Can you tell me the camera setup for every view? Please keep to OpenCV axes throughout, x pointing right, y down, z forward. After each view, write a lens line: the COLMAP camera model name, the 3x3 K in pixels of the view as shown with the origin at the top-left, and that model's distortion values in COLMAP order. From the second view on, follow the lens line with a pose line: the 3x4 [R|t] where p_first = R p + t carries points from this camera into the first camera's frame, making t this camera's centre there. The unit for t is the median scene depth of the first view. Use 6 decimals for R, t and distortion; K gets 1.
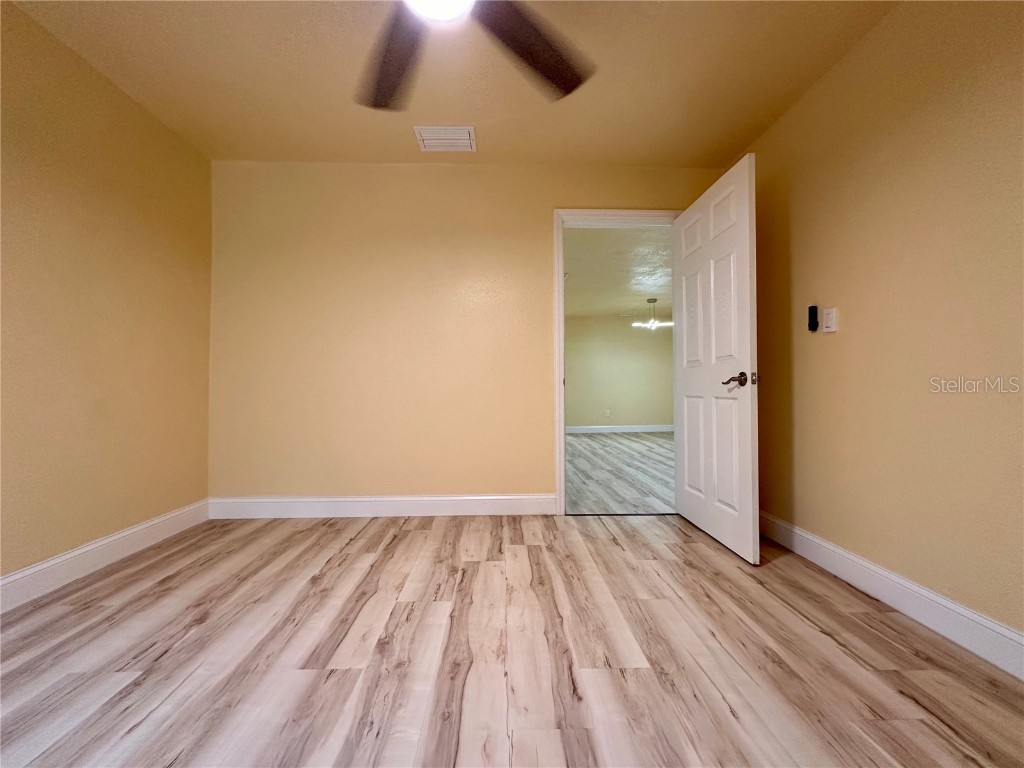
lens RADIAL K [[407.1, 0, 510.9], [0, 407.1, 379.6], [0, 0, 1]] dist [-0.001451, -0.000124]
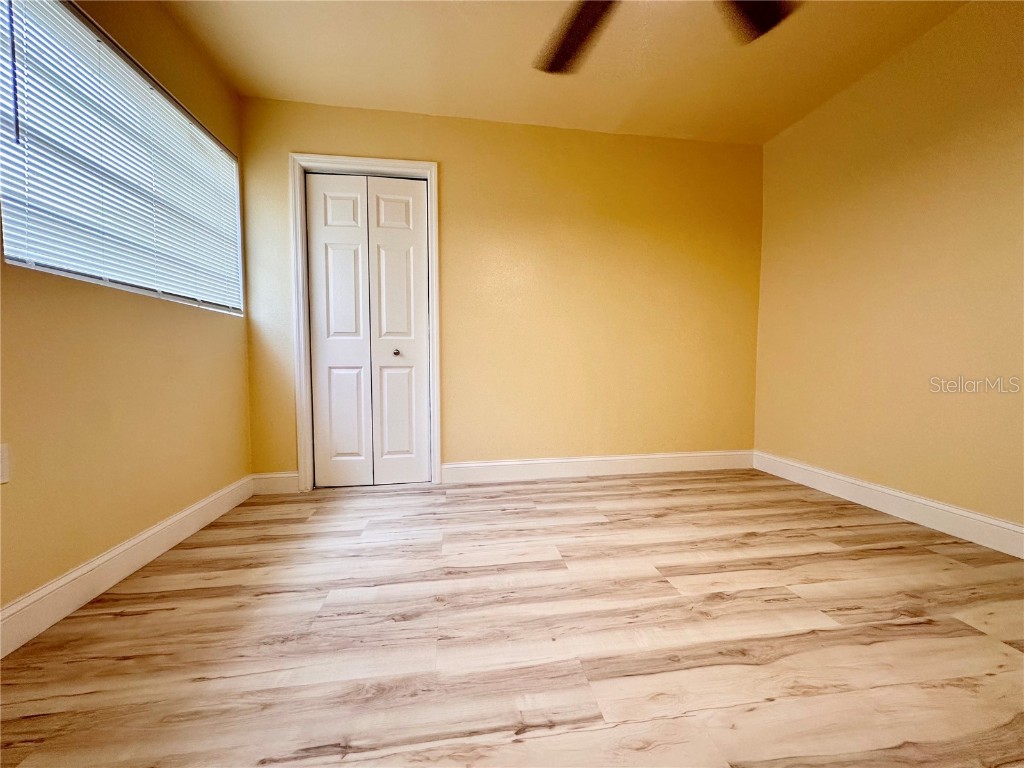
lens RADIAL K [[409.0, 0, 514.3], [0, 409.0, 384.6], [0, 0, 1]] dist [-0.000117, 0.000211]
pose [[0.112708, 0.049306, -0.992404, 0.440387], [0.027096, 0.998244, 0.052674, 0.037475], [0.993259, -0.032827, 0.111174, 0.281144]]
